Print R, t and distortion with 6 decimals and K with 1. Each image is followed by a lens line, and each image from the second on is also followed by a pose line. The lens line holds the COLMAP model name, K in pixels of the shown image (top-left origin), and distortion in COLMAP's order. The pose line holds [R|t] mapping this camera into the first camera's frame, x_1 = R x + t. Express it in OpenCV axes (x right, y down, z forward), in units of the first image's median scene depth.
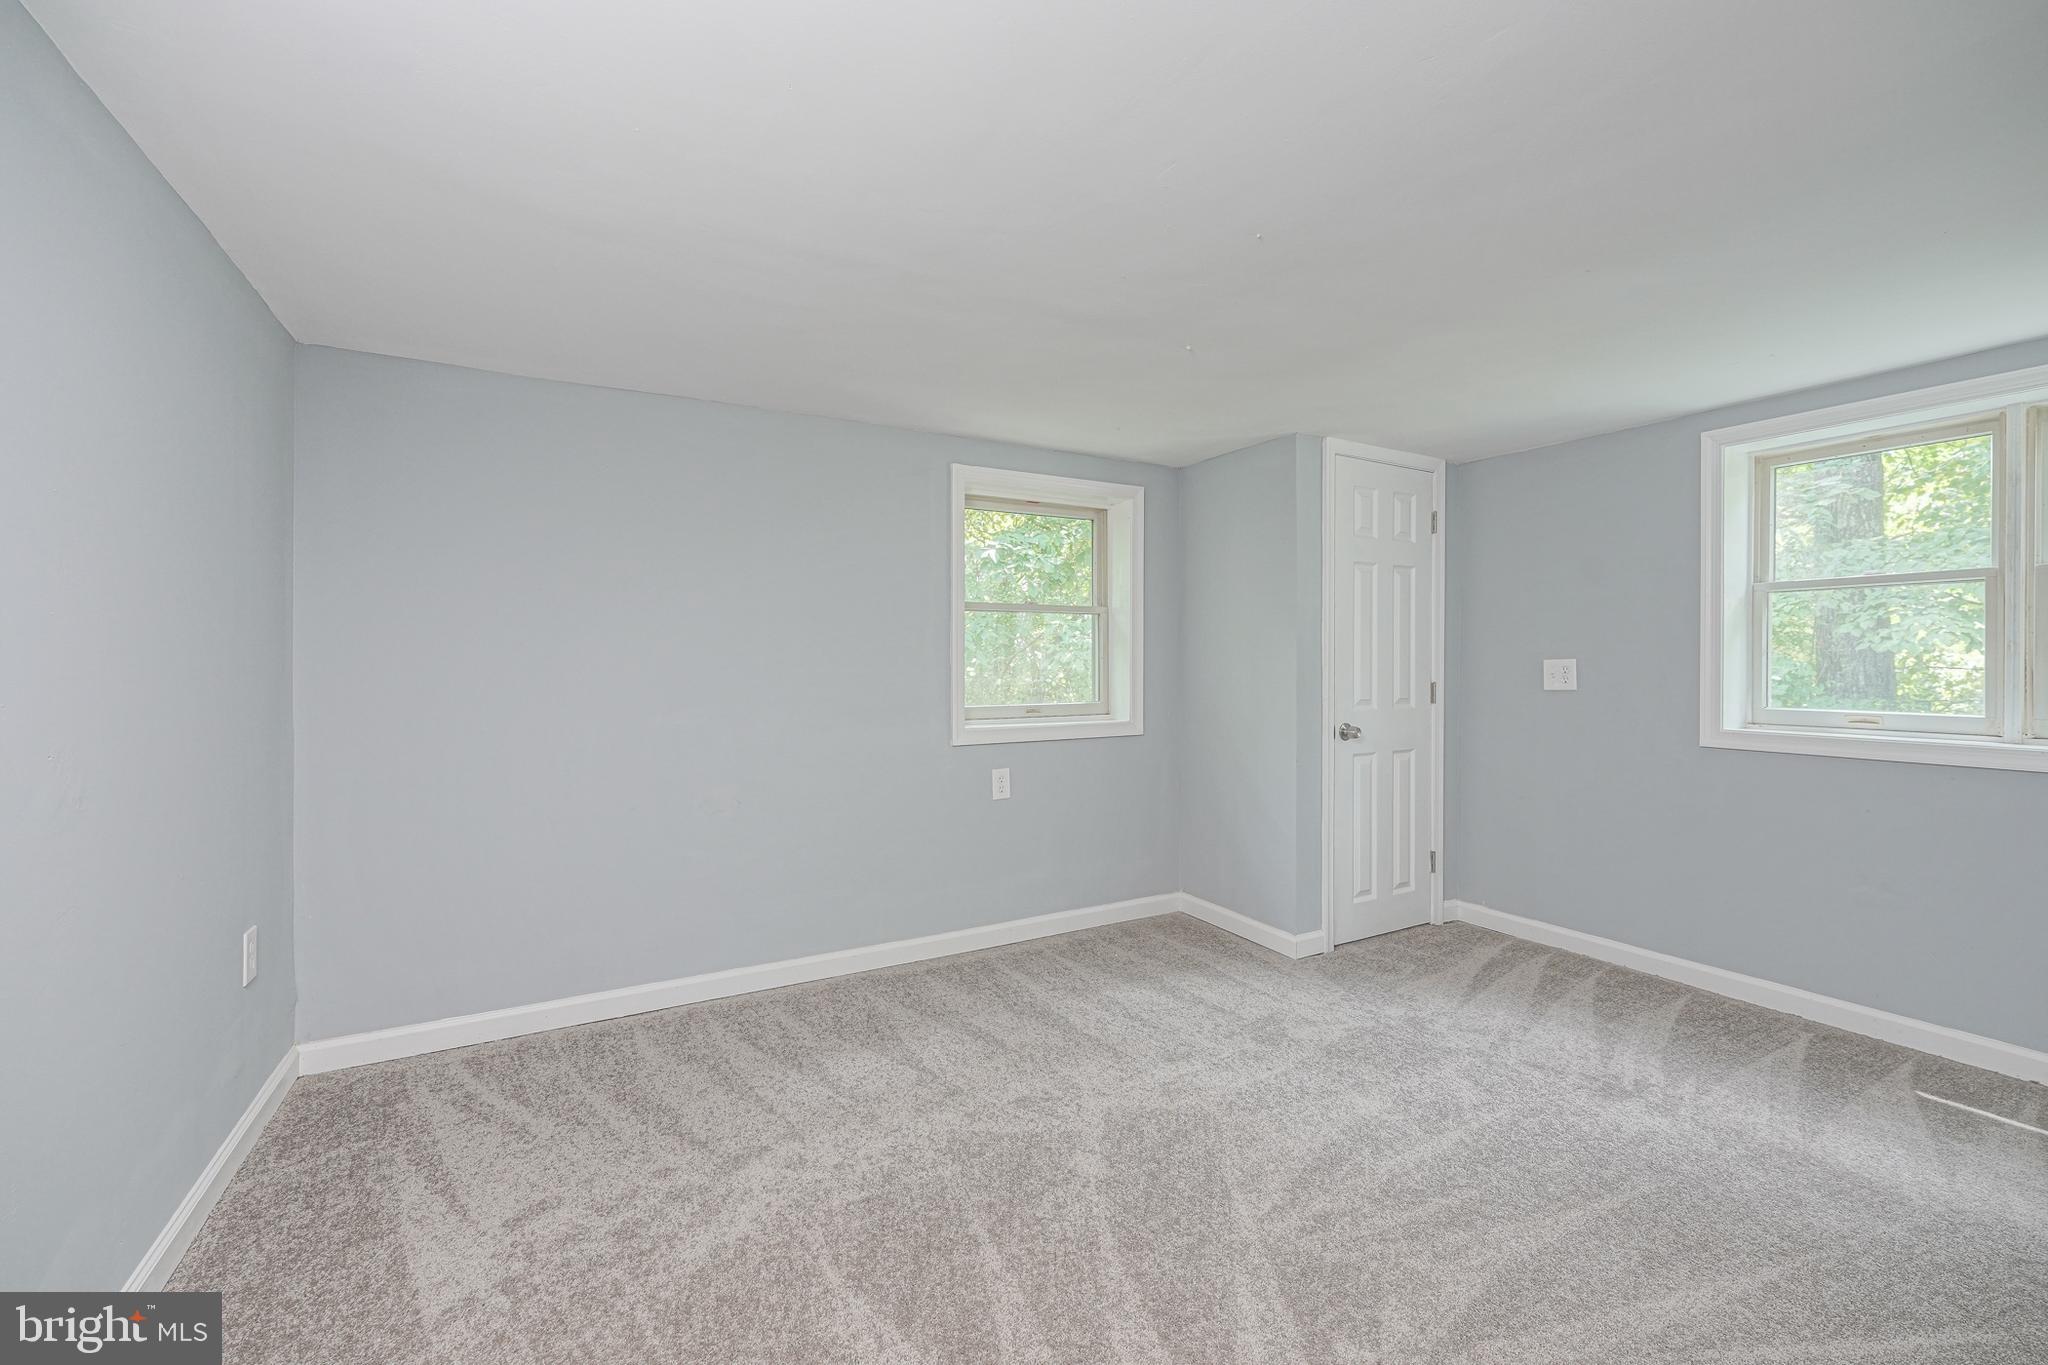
lens RADIAL K [[826.3, 0, 1021.2], [0, 826.3, 724.0], [0, 0, 1]] dist [-0.001073, 0.000145]
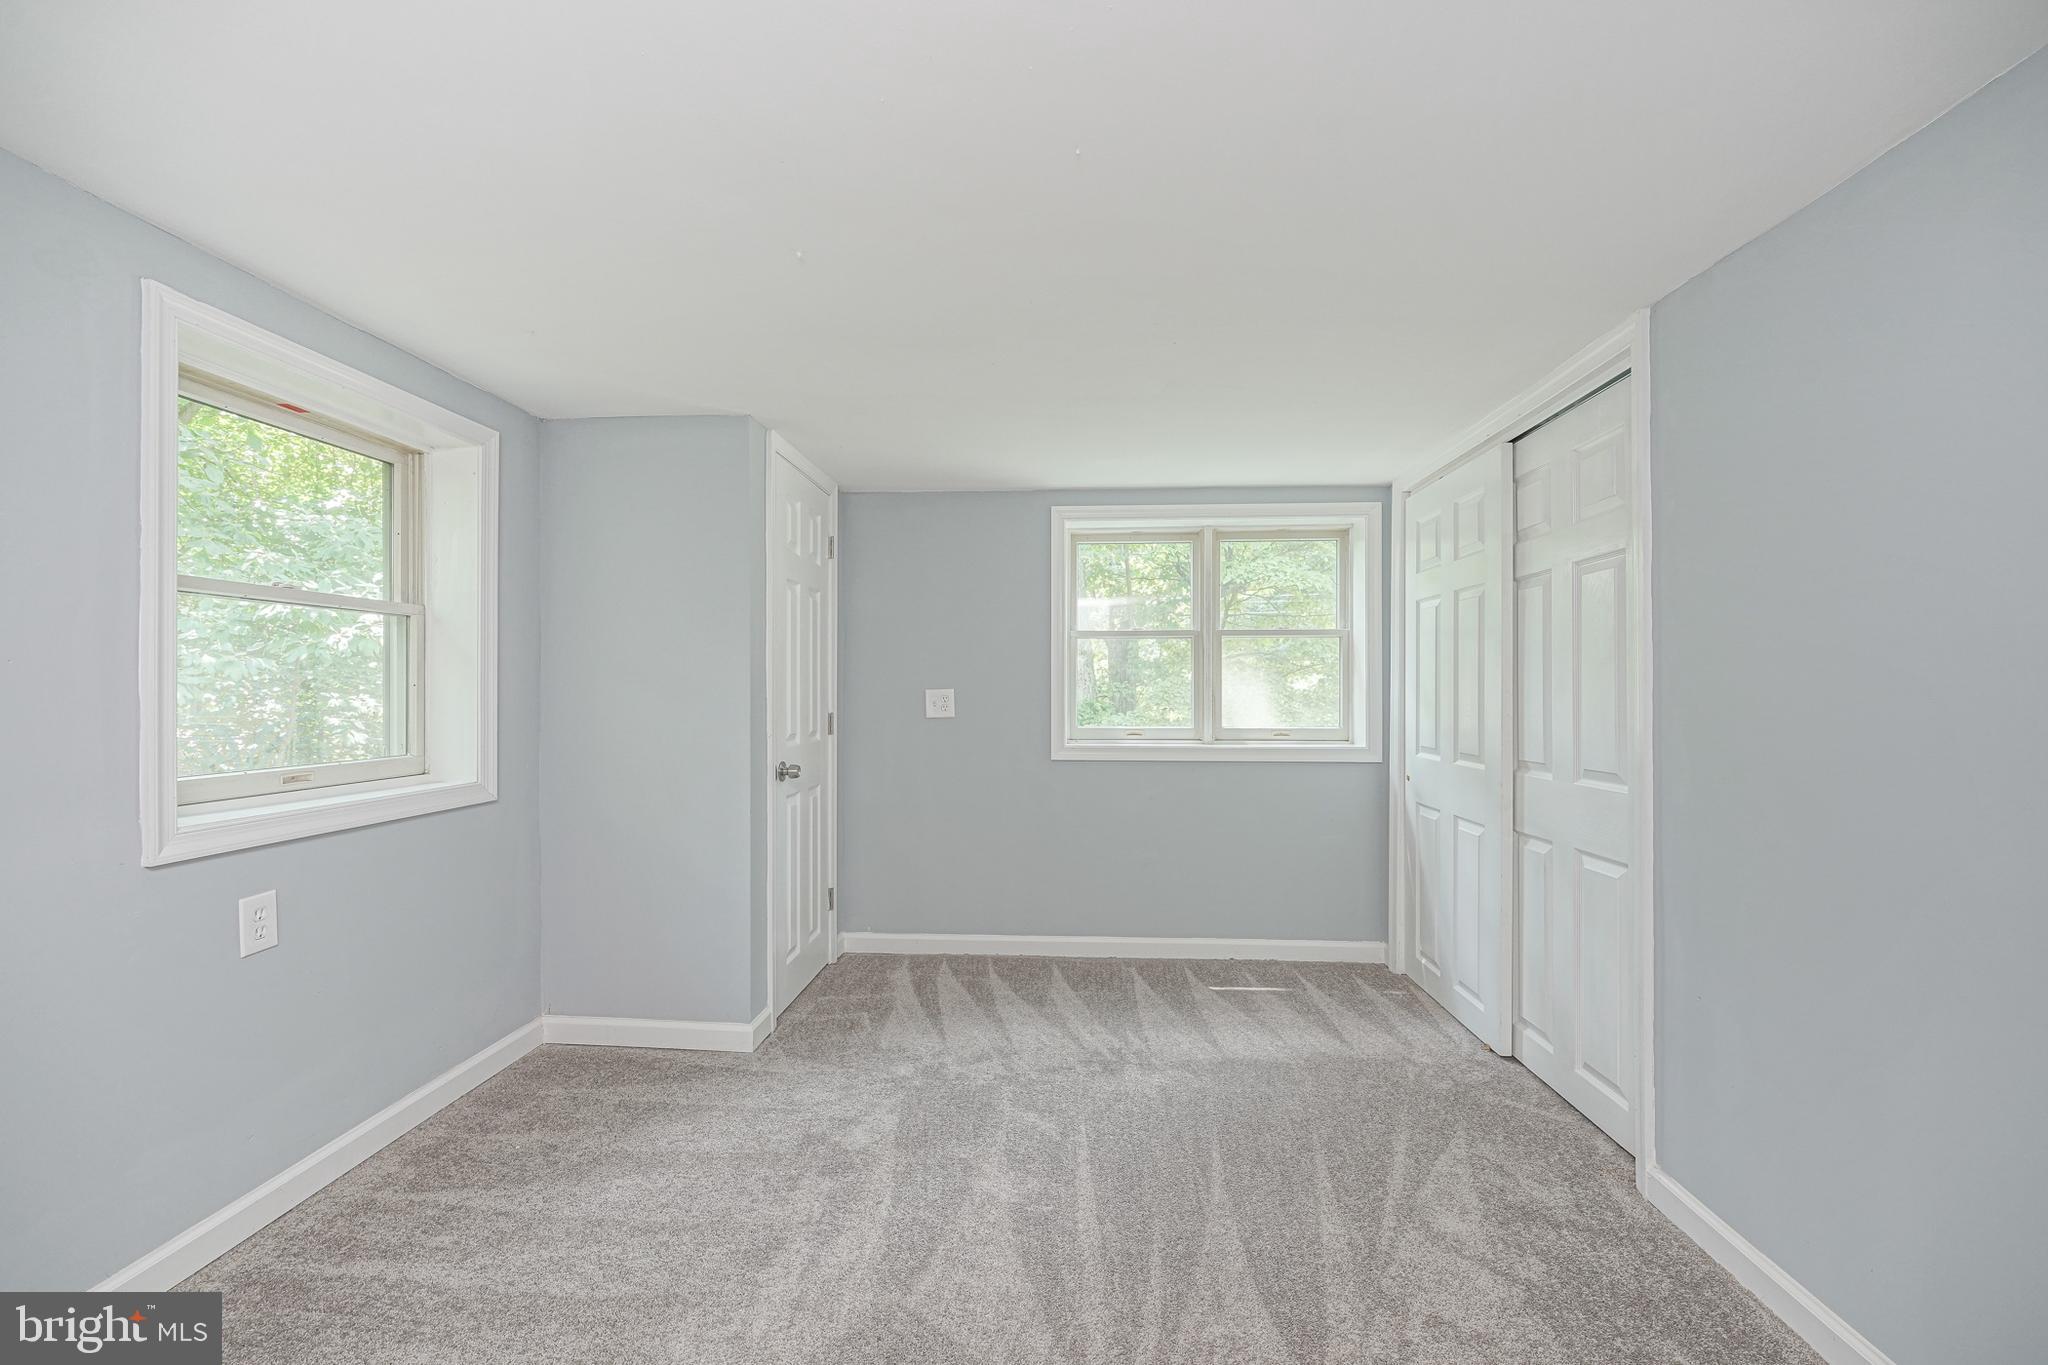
lens RADIAL K [[826.3, 0, 1021.2], [0, 826.3, 724.0], [0, 0, 1]] dist [-0.001073, 0.000145]
pose [[0.550266, -0.032155, 0.834370, -0.201544], [0.063250, 0.997992, -0.003252, -0.022254], [-0.832590, 0.054564, 0.551195, 0.312829]]
